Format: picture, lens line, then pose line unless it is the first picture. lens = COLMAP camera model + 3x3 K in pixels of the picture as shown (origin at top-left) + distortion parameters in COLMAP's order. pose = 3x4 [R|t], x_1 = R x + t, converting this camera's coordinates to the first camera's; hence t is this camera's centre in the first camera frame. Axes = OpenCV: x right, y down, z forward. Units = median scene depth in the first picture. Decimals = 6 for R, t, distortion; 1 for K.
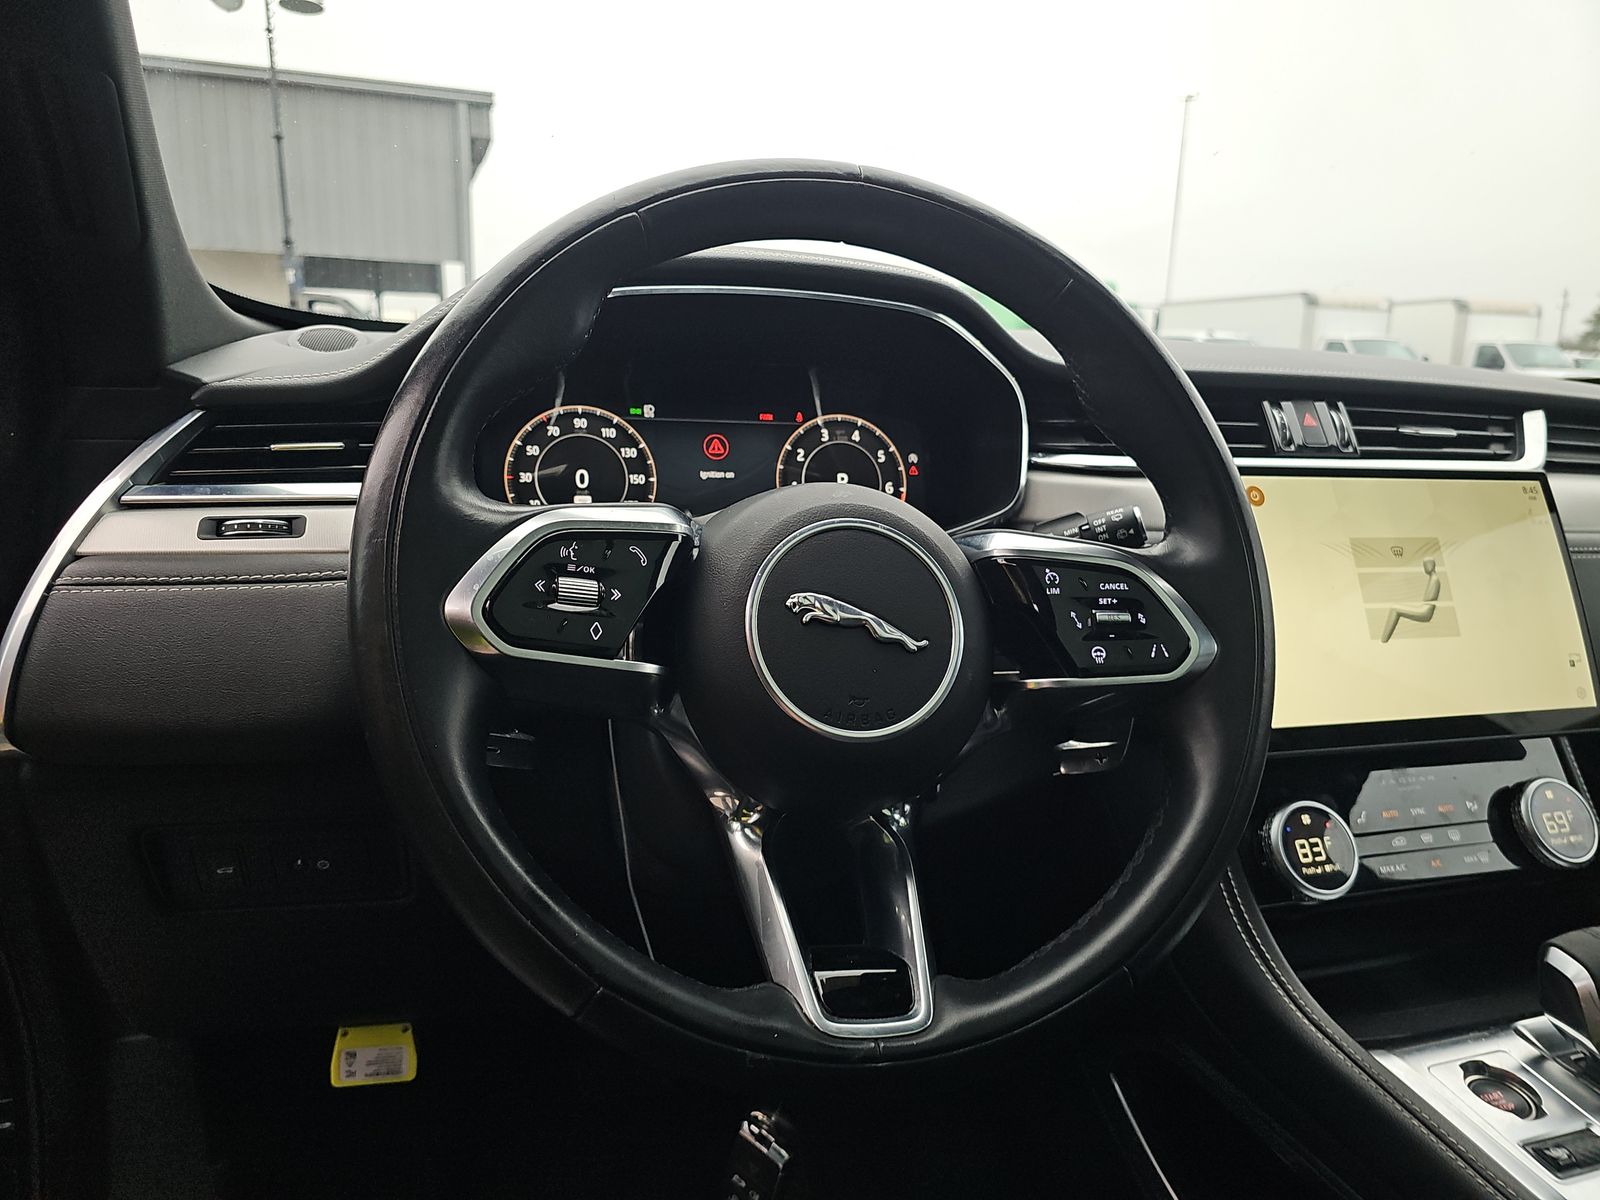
lens RADIAL K [[1049.1, 0, 805.5], [0, 1049.1, 590.4], [0, 0, 1]] dist [0.029896, -0.031145]
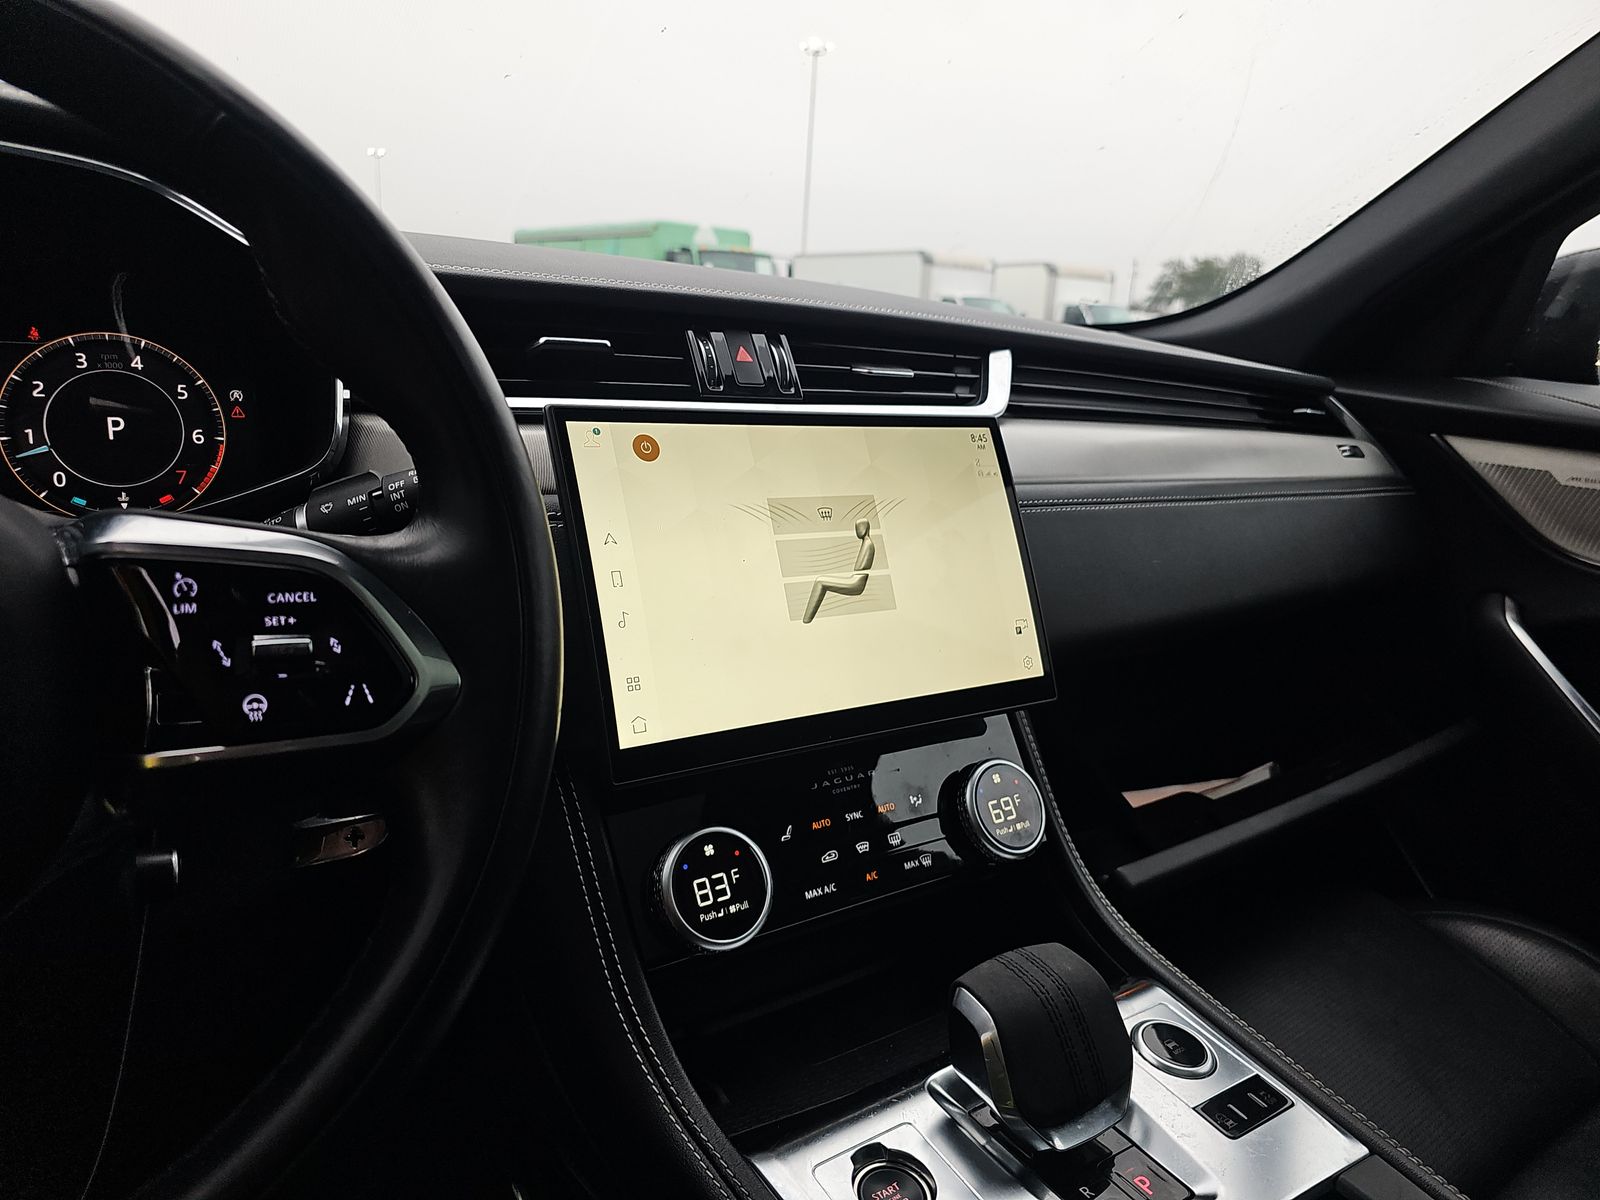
lens RADIAL K [[1049.1, 0, 784.1], [0, 1049.1, 586.5], [0, 0, 1]] dist [0.029896, -0.031145]
pose [[0.955226, -0.044868, 0.292456, 0.267399], [0.031304, 0.998213, 0.050899, -0.020575], [-0.294217, -0.039465, 0.954923, 0.198222]]
